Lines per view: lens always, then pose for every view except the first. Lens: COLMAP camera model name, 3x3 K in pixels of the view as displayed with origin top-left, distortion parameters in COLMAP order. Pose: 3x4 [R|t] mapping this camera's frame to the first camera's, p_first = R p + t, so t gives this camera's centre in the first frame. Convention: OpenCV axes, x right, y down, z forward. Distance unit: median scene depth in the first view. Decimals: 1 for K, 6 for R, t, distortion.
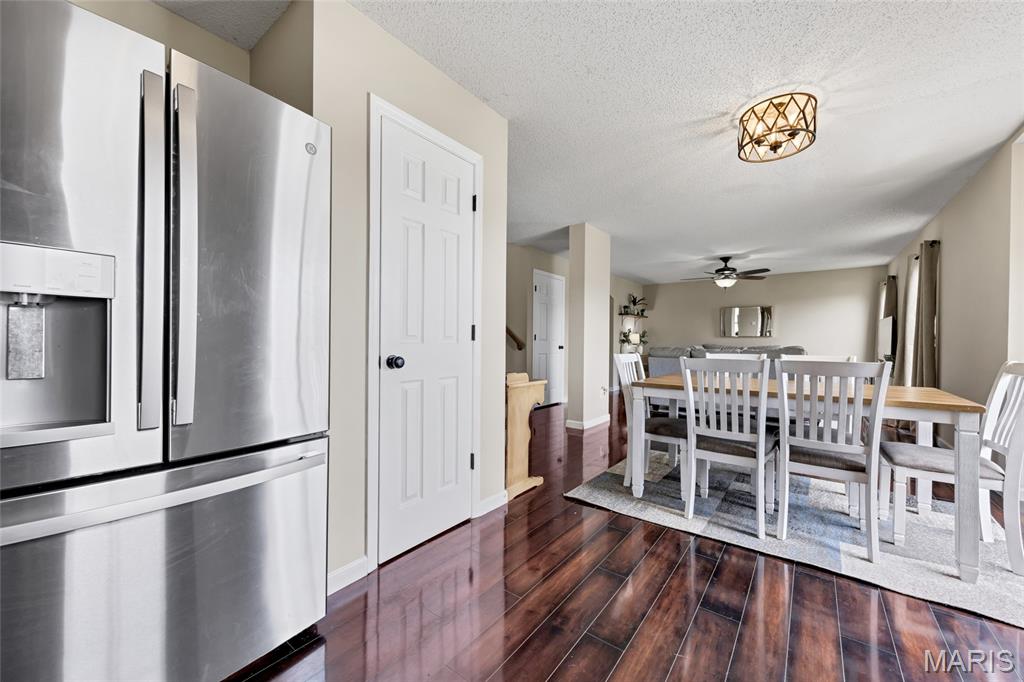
lens RADIAL K [[391.3, 0, 510.7], [0, 391.3, 342.3], [0, 0, 1]] dist [-0.003116, -0.000352]
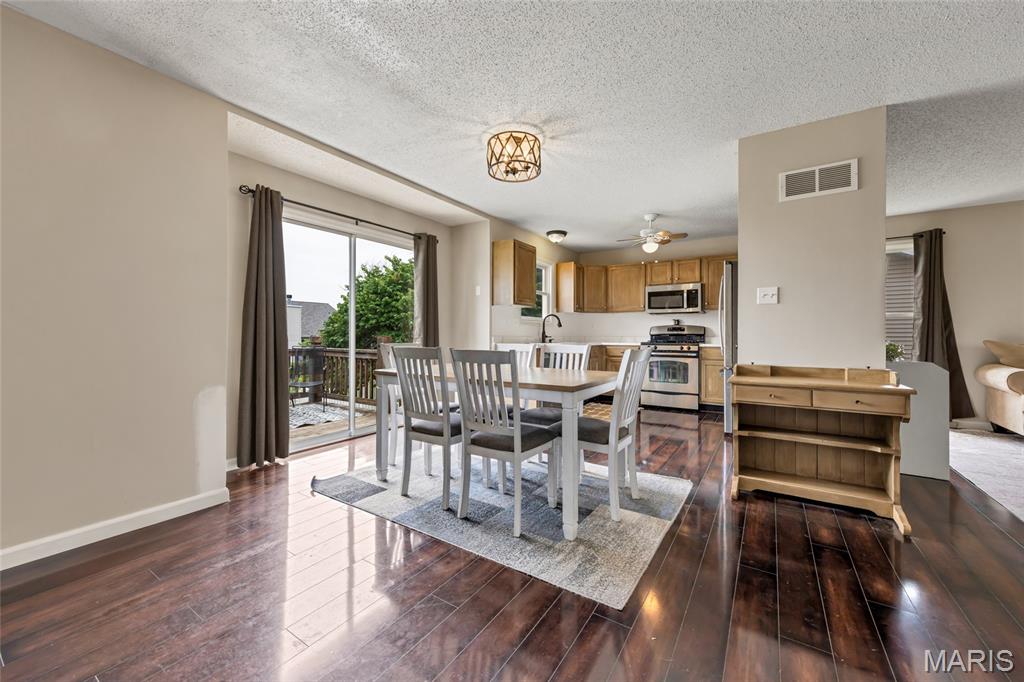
lens RADIAL K [[391.3, 0, 513.2], [0, 391.3, 336.1], [0, 0, 1]] dist [-0.003116, -0.000352]
pose [[-0.996877, -0.021434, -0.076004, 0.713084], [-0.021757, 0.999757, 0.003421, 0.004937], [0.075912, 0.005064, -0.997102, 2.048363]]
